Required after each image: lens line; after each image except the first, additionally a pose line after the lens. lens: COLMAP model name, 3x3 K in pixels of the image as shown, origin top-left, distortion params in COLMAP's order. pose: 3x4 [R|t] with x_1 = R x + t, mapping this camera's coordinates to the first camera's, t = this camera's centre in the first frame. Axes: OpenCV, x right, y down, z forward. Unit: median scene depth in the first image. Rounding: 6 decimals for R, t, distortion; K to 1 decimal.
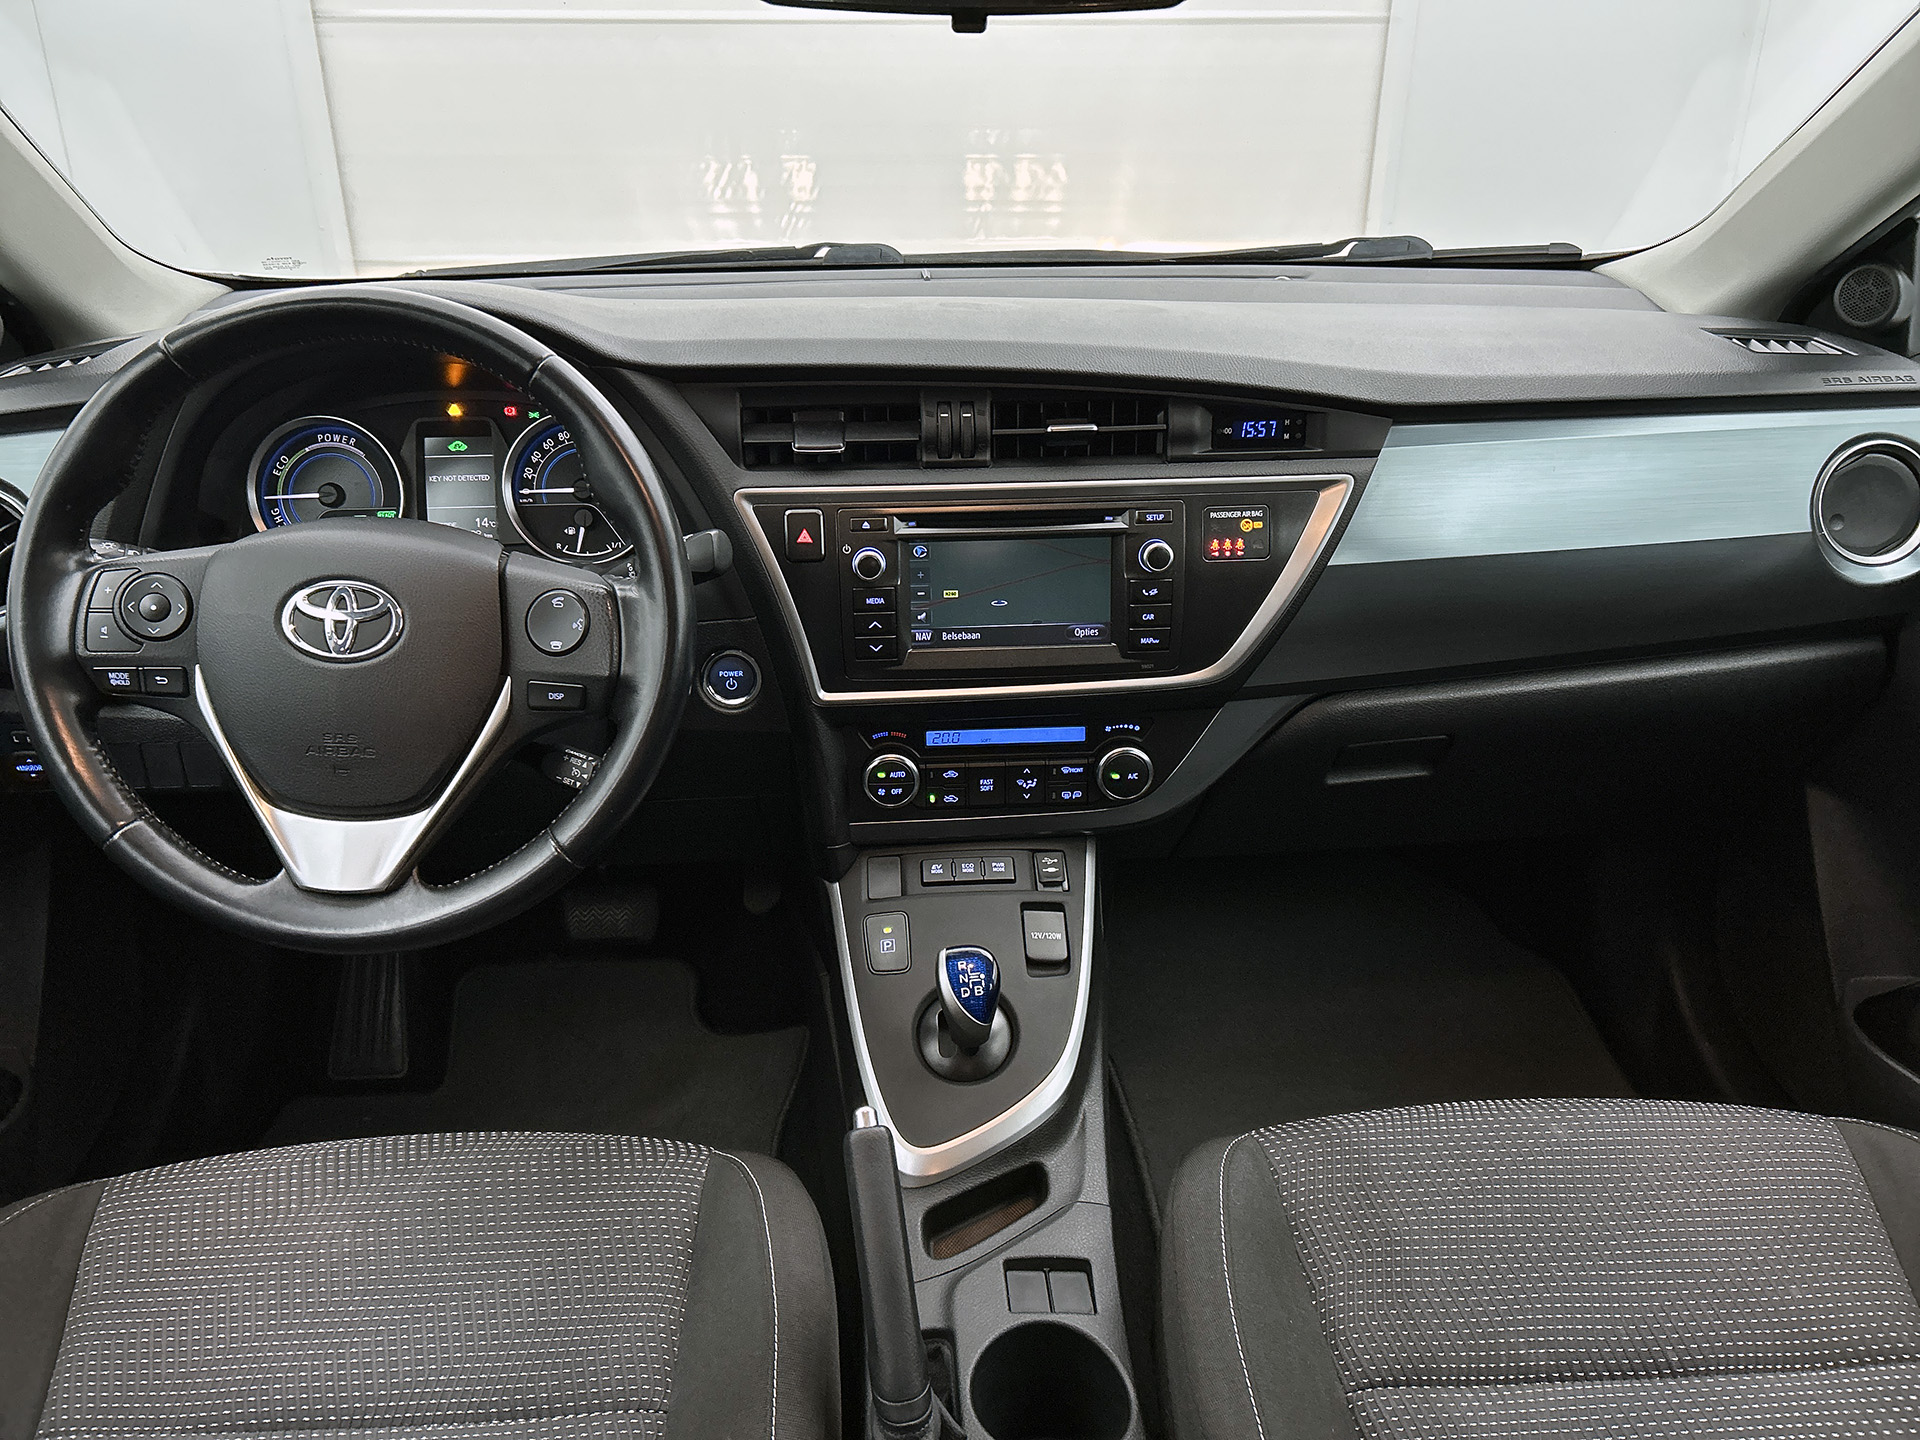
lens RADIAL K [[1458.9, 0, 942.6], [0, 1458.9, 703.2], [0, 0, 1]] dist [0.043980, -0.066690]
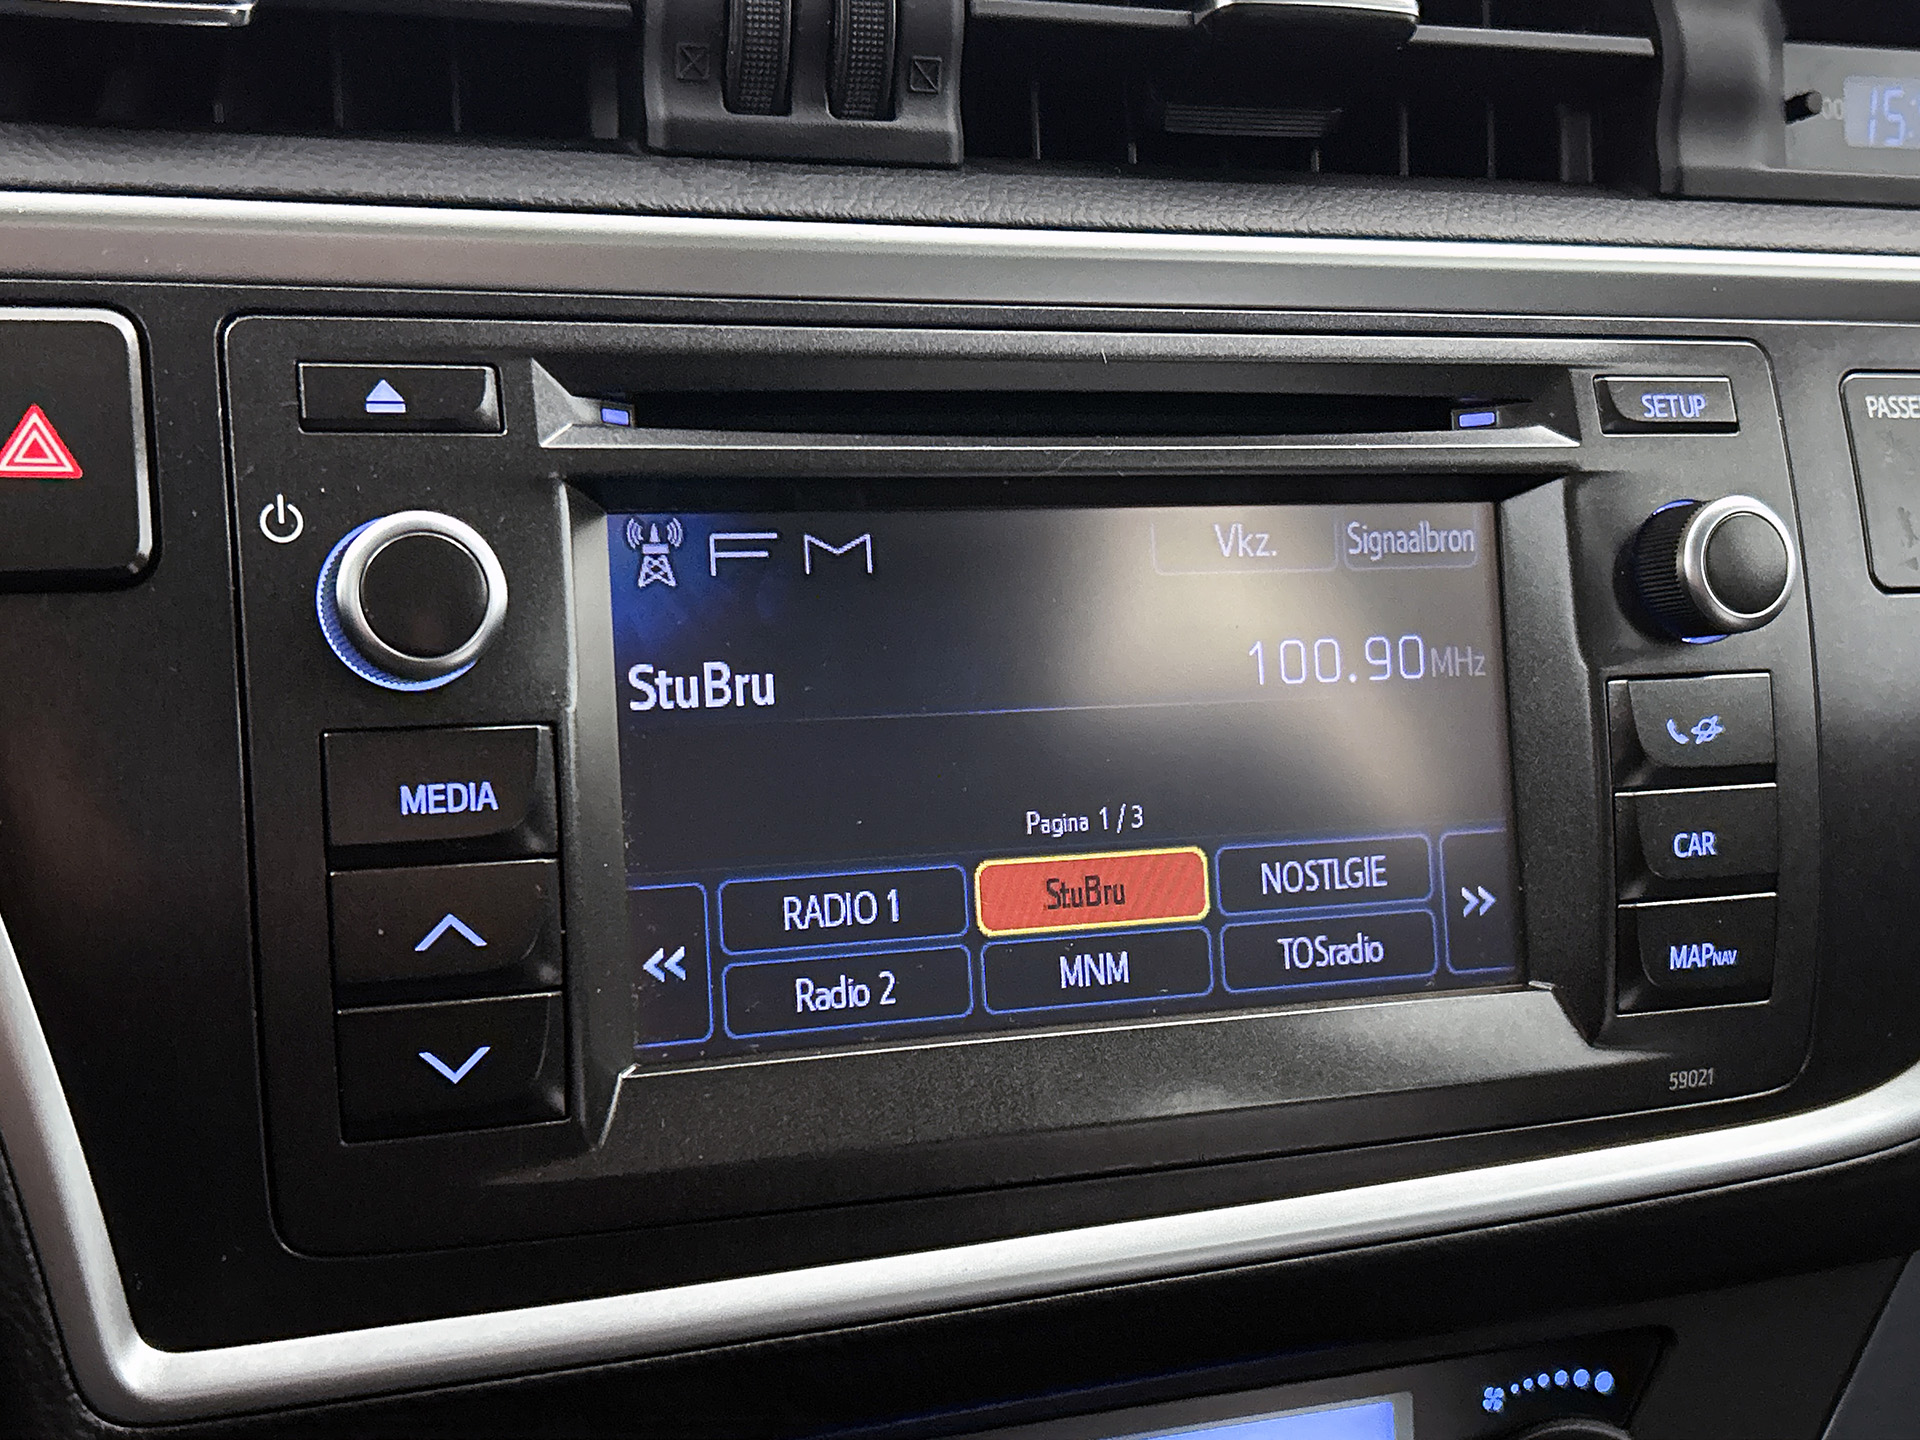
lens RADIAL K [[2401.9, 0, 958.2], [0, 2401.9, 718.7], [0, 0, 1]] dist [0.032942, 0.000000]
pose [[0.950917, -0.021759, 0.308680, -0.077073], [0.107704, 0.958427, -0.264230, 0.006974], [-0.290098, 0.284507, 0.913728, 0.691356]]
